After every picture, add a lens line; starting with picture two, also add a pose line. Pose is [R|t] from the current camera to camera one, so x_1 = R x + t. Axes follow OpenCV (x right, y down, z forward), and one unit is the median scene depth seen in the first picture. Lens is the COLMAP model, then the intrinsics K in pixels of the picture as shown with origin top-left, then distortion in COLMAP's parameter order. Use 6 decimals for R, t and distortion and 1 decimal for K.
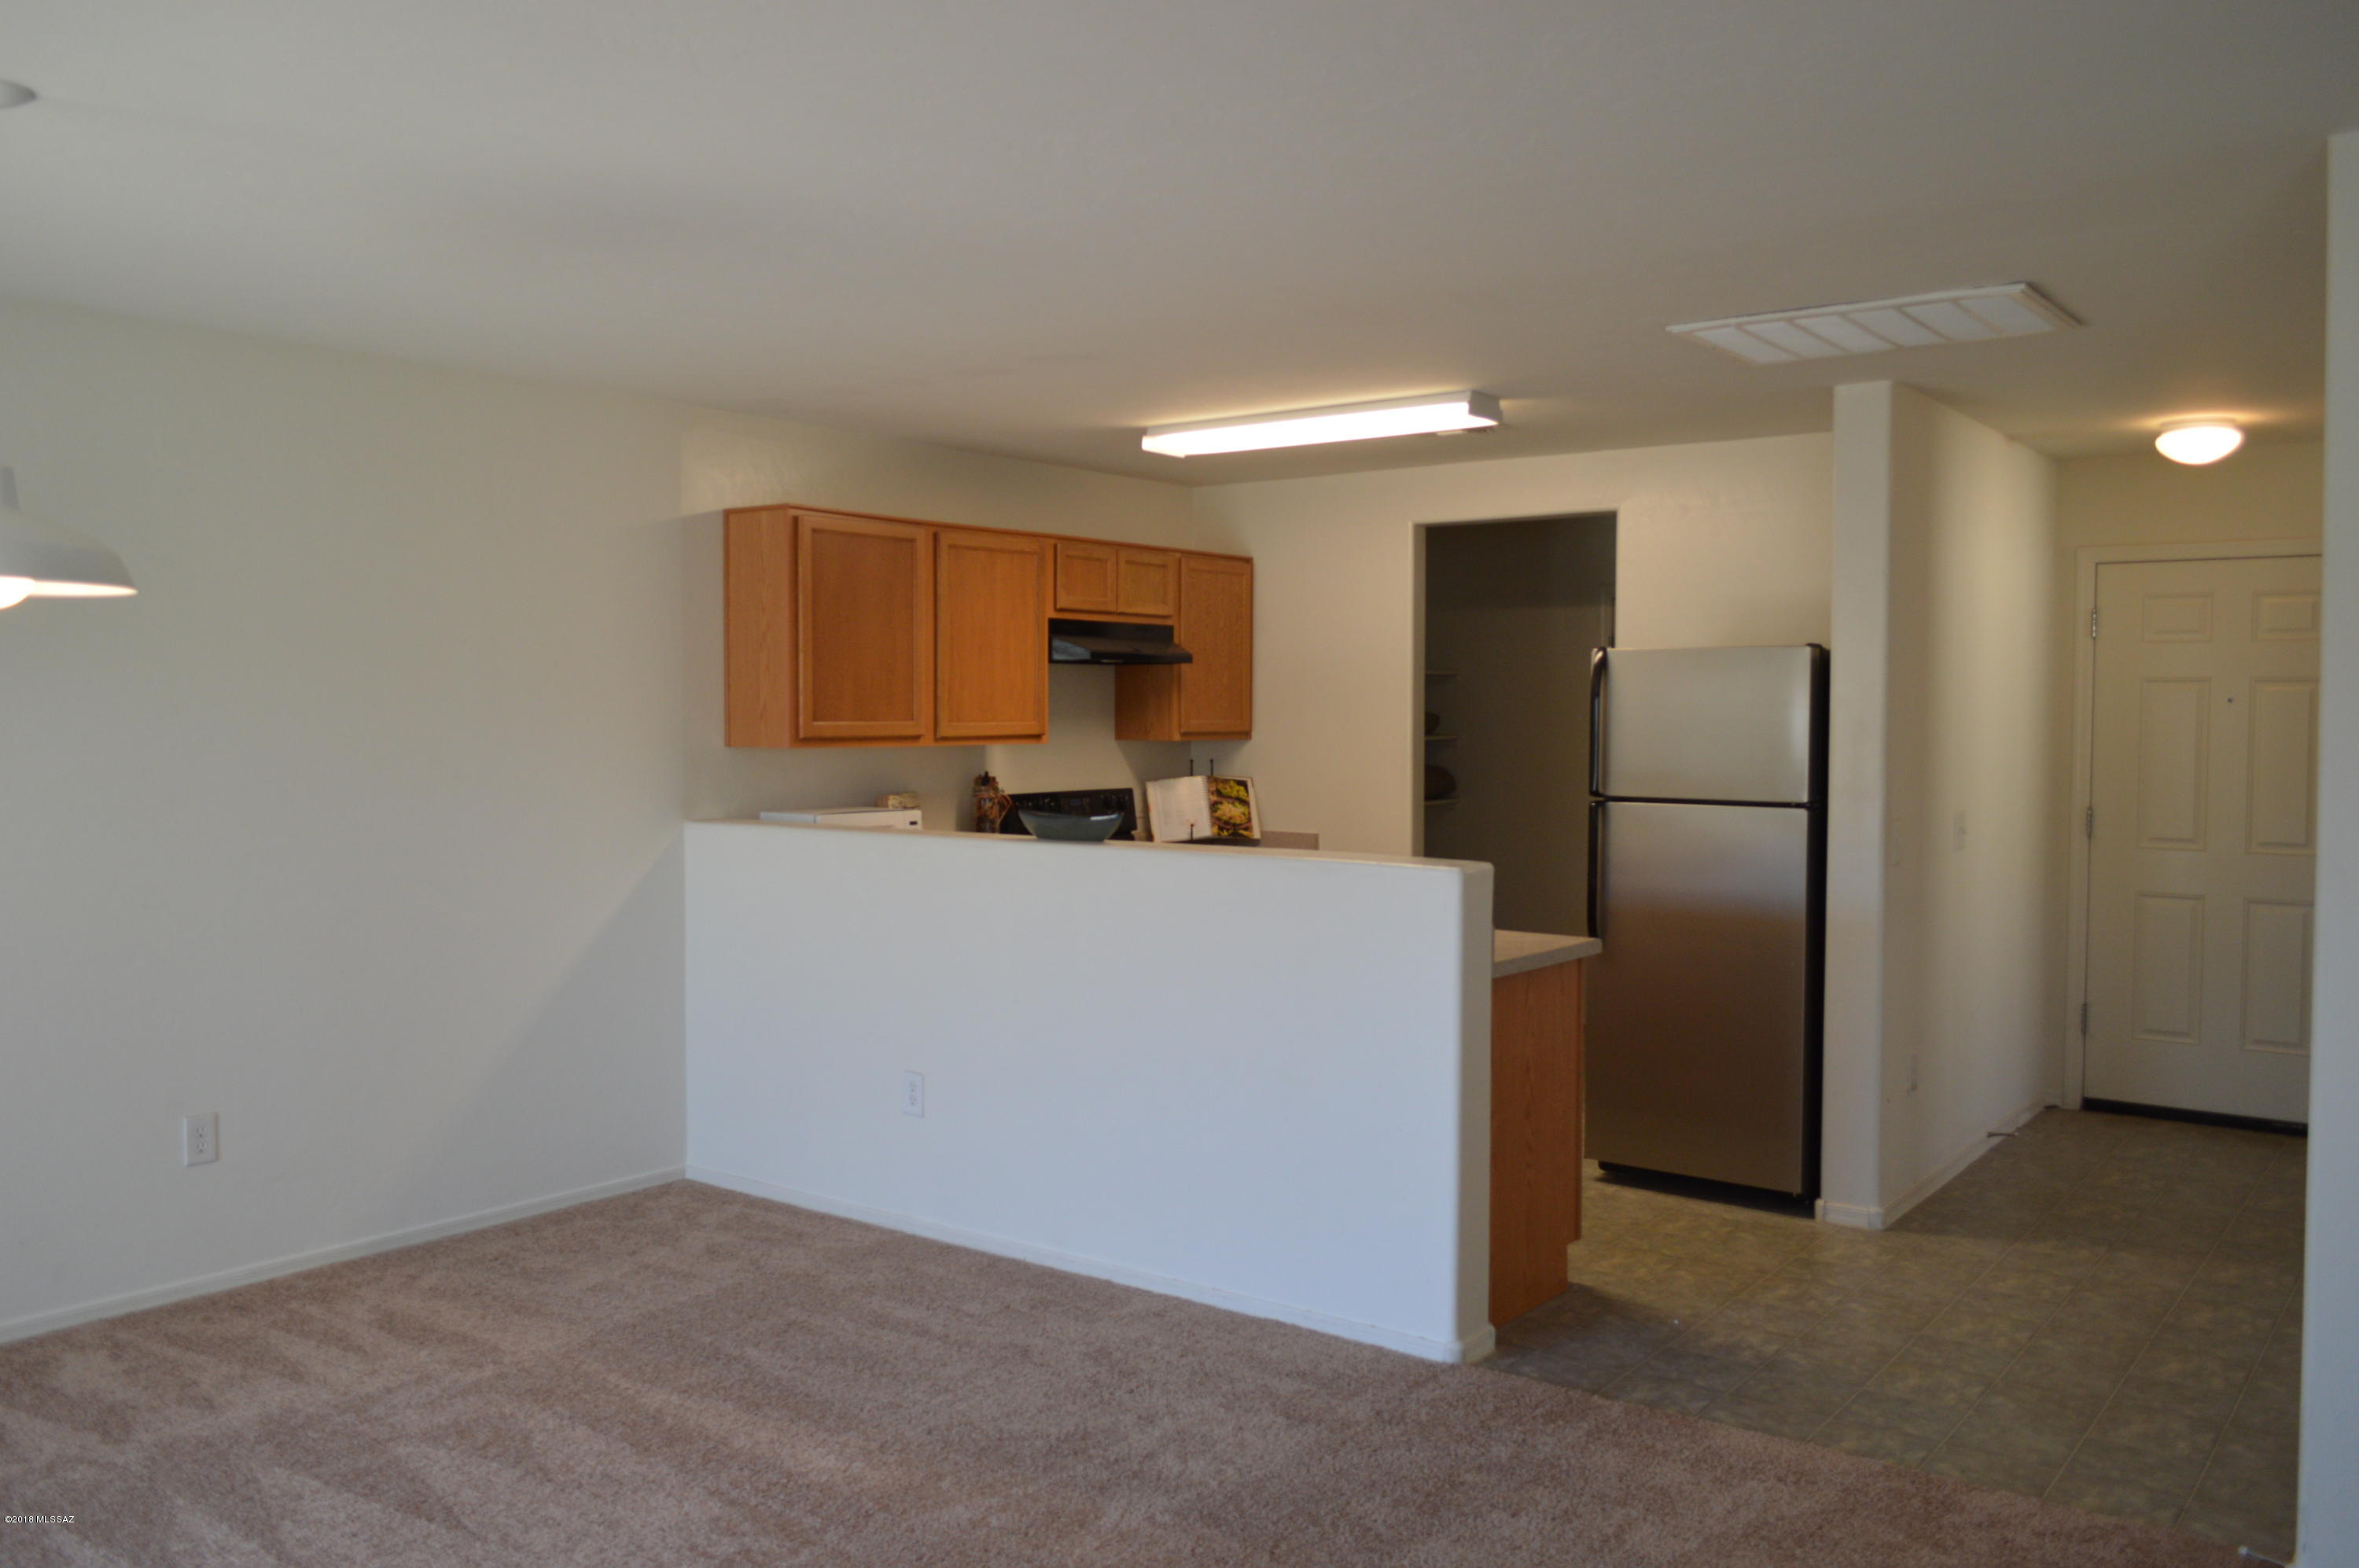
lens RADIAL K [[1867.0, 0, 1179.5], [0, 1867.0, 784.0], [0, 0, 1]] dist [-0.013729, 0.002092]
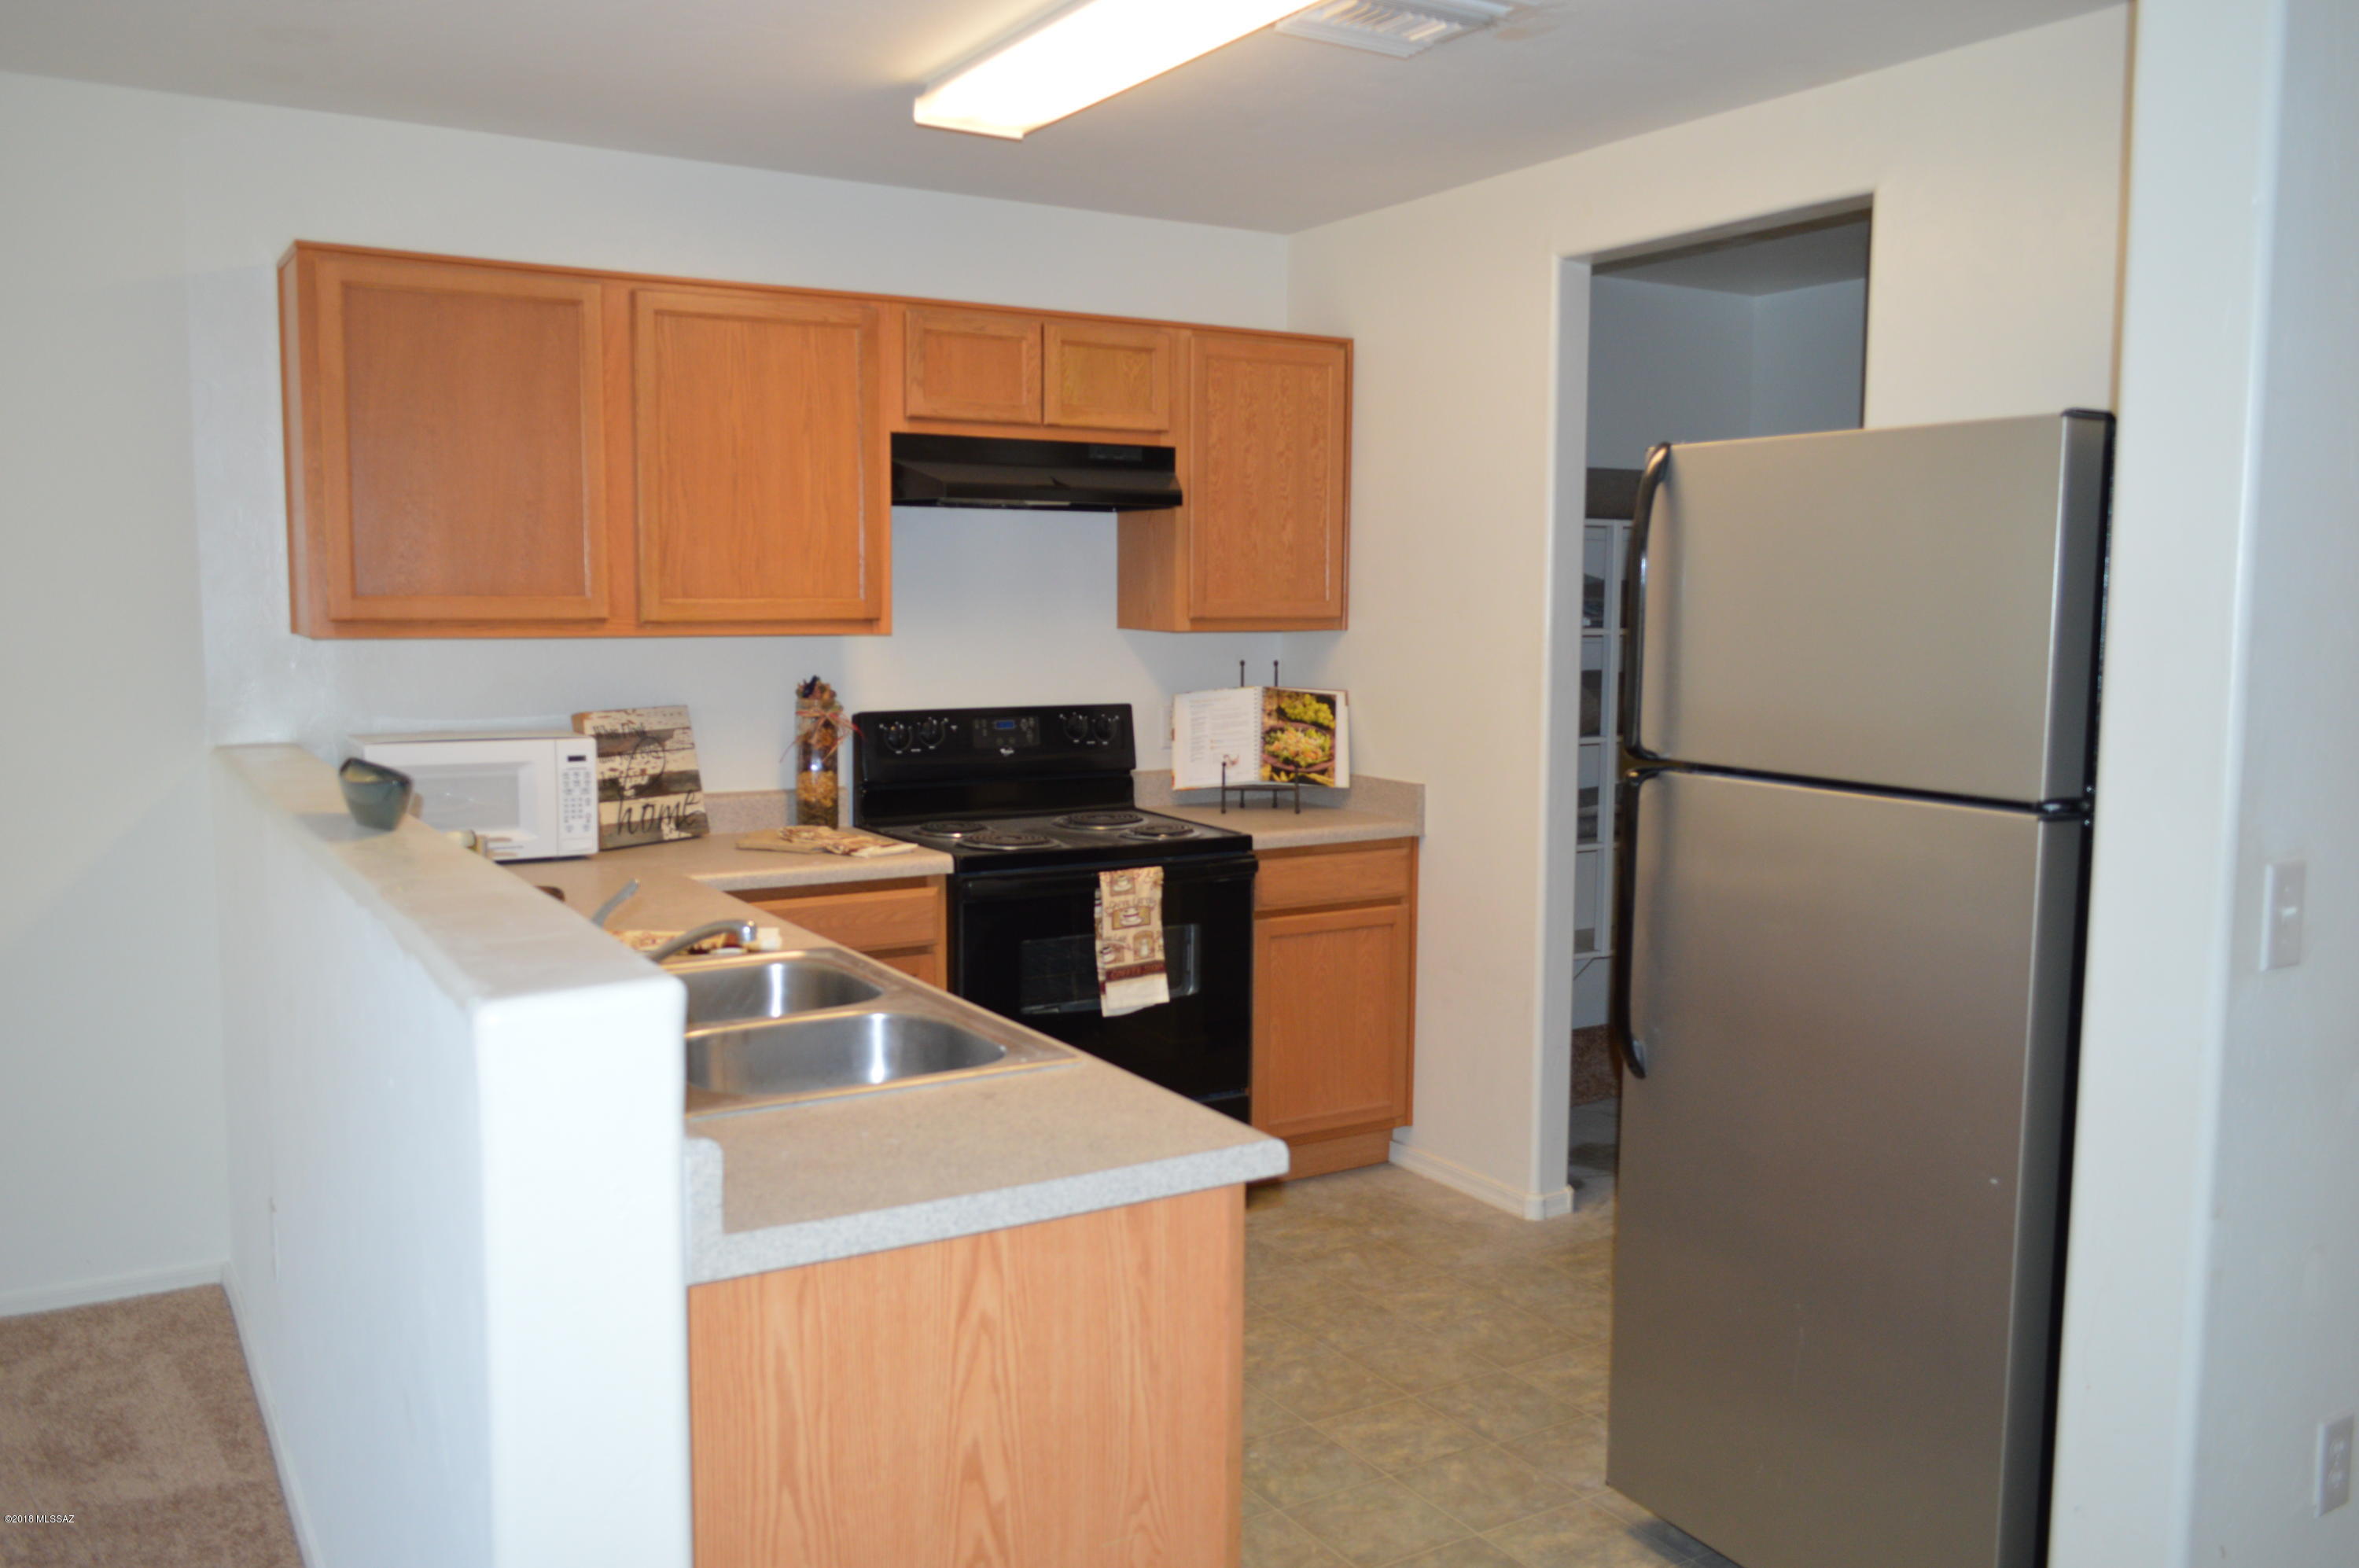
lens RADIAL K [[1867.0, 0, 1179.5], [0, 1867.0, 784.0], [0, 0, 1]] dist [-0.013729, 0.002092]
pose [[0.930279, 0.039999, -0.364666, 0.241662], [-0.017237, 0.997706, 0.065463, -0.013524], [0.366448, -0.054613, 0.928834, 0.431525]]
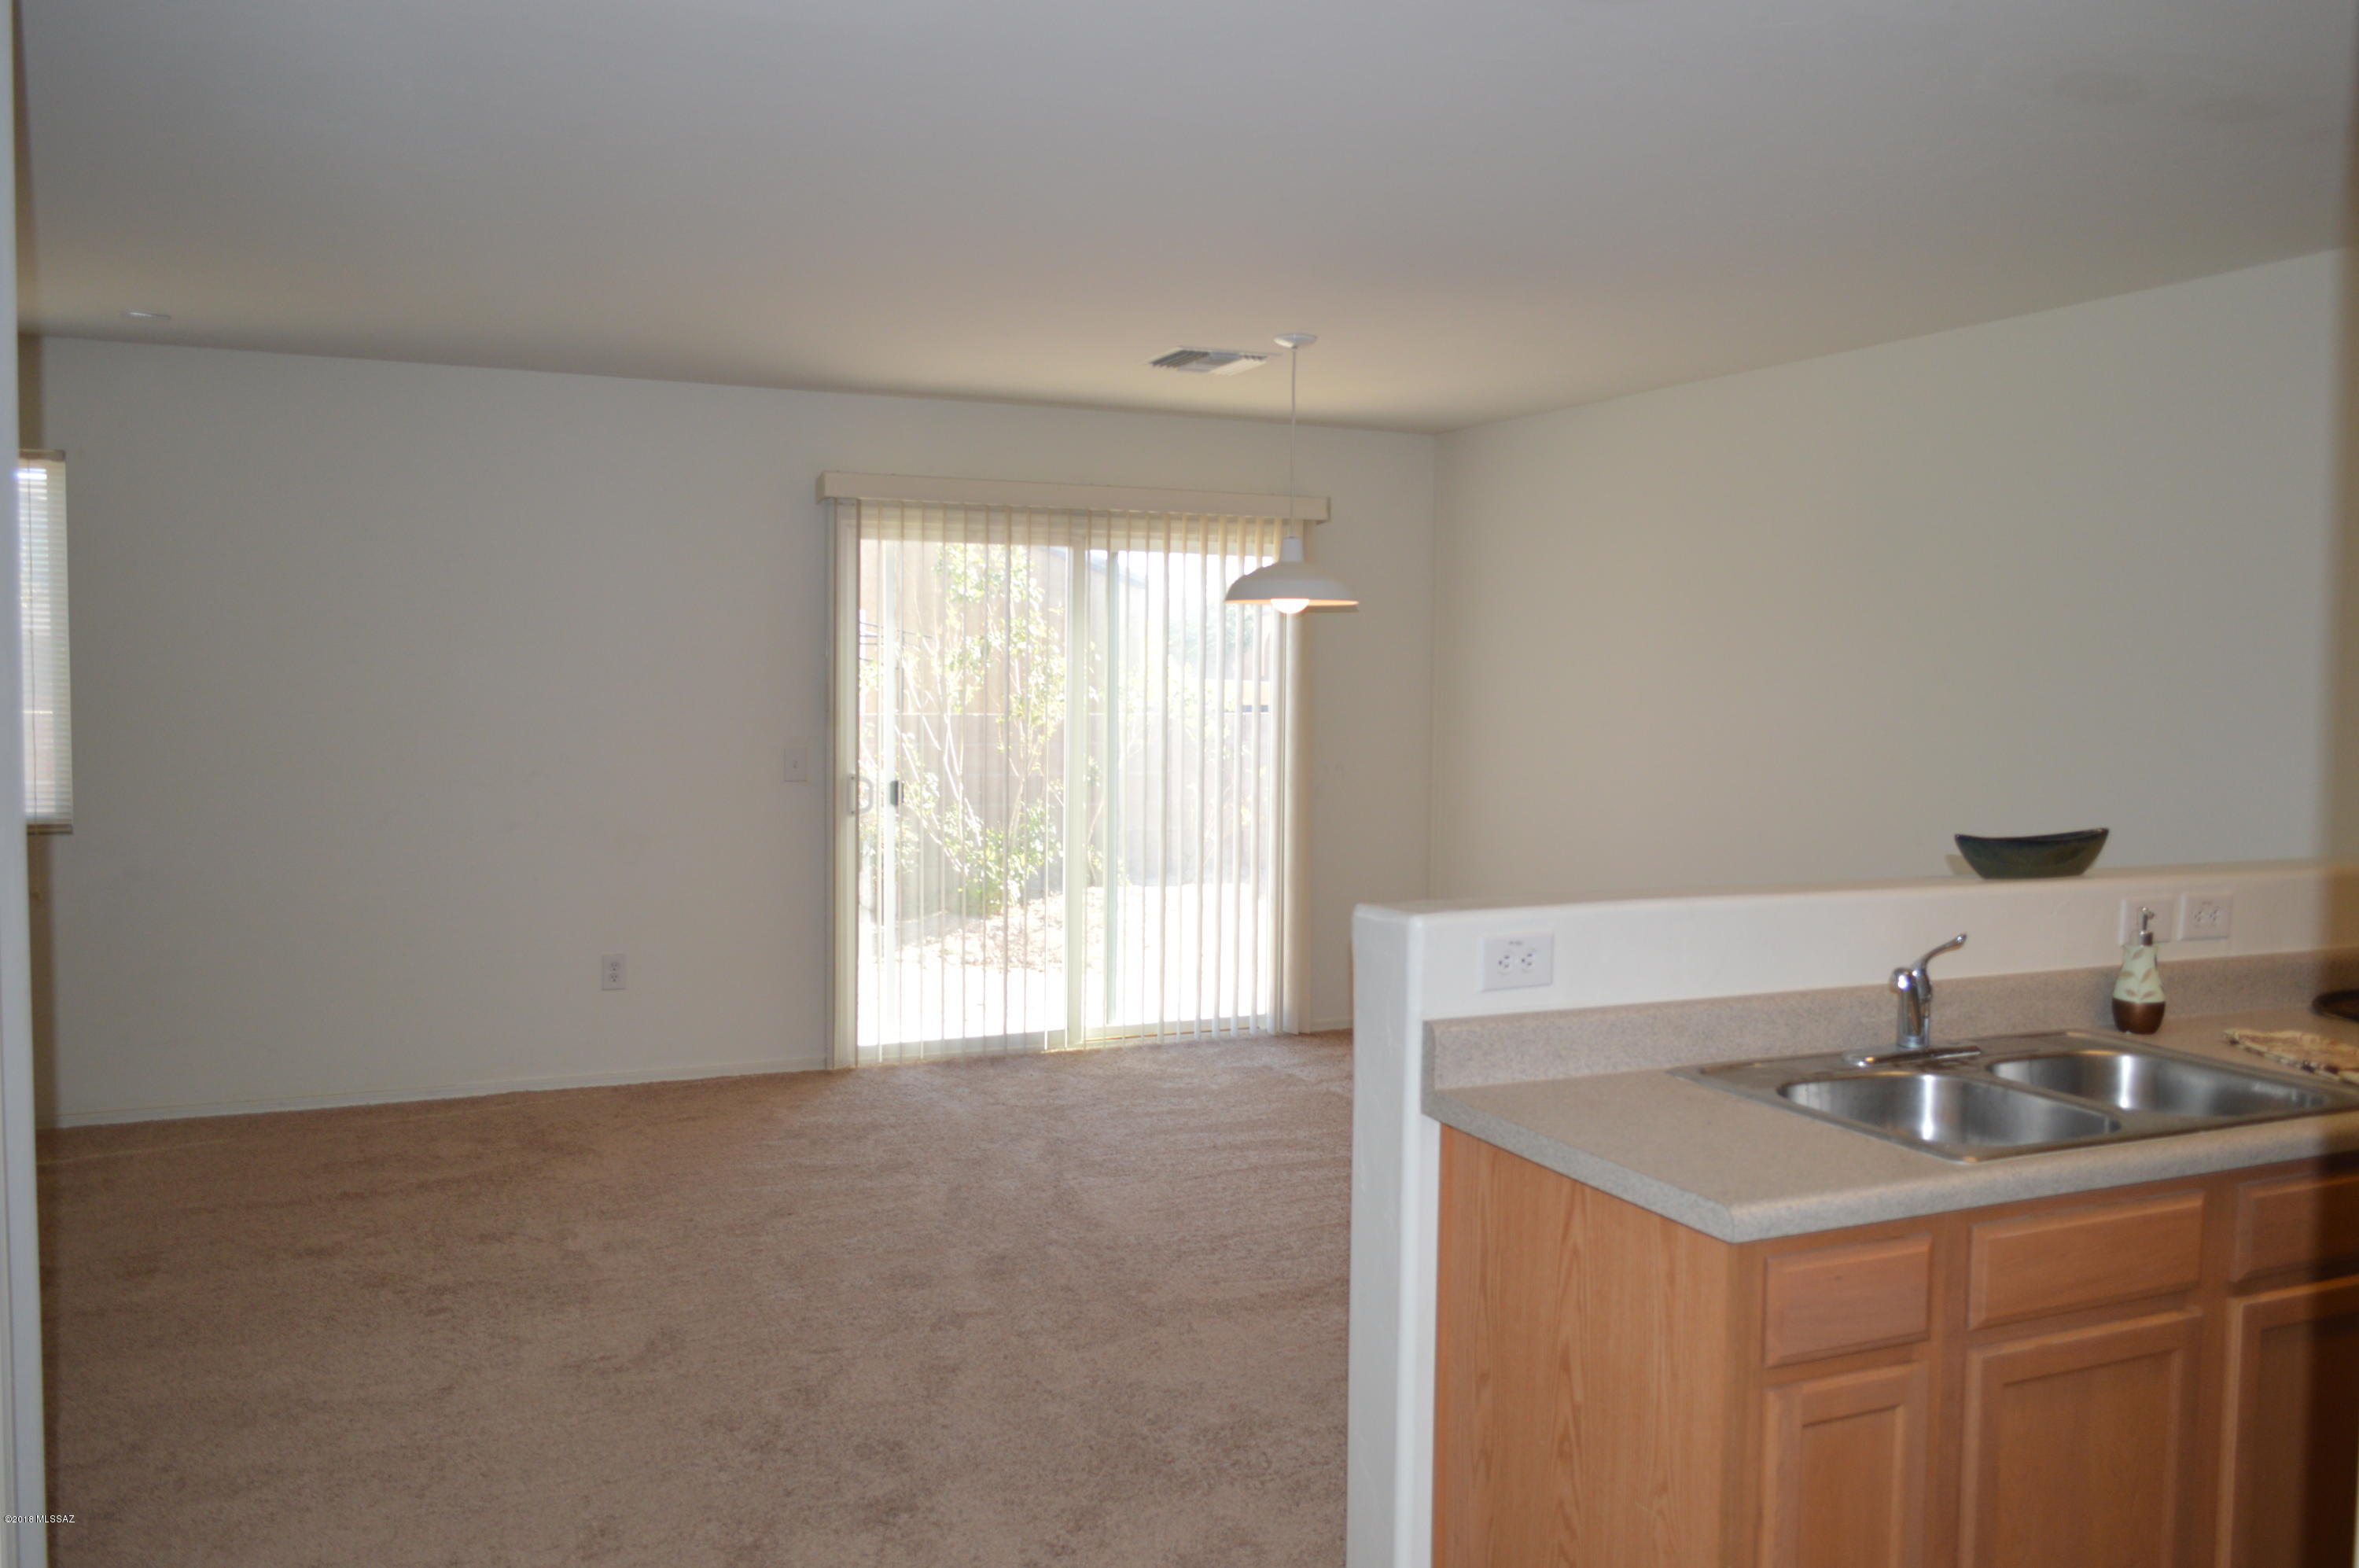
lens RADIAL K [[1867.0, 0, 1179.5], [0, 1867.0, 784.0], [0, 0, 1]] dist [-0.013729, 0.002092]
pose [[-0.488355, 0.045141, -0.871477, 0.444431], [-0.043829, 0.996132, 0.076158, -0.026066], [0.871544, 0.075388, -0.484488, 0.752834]]
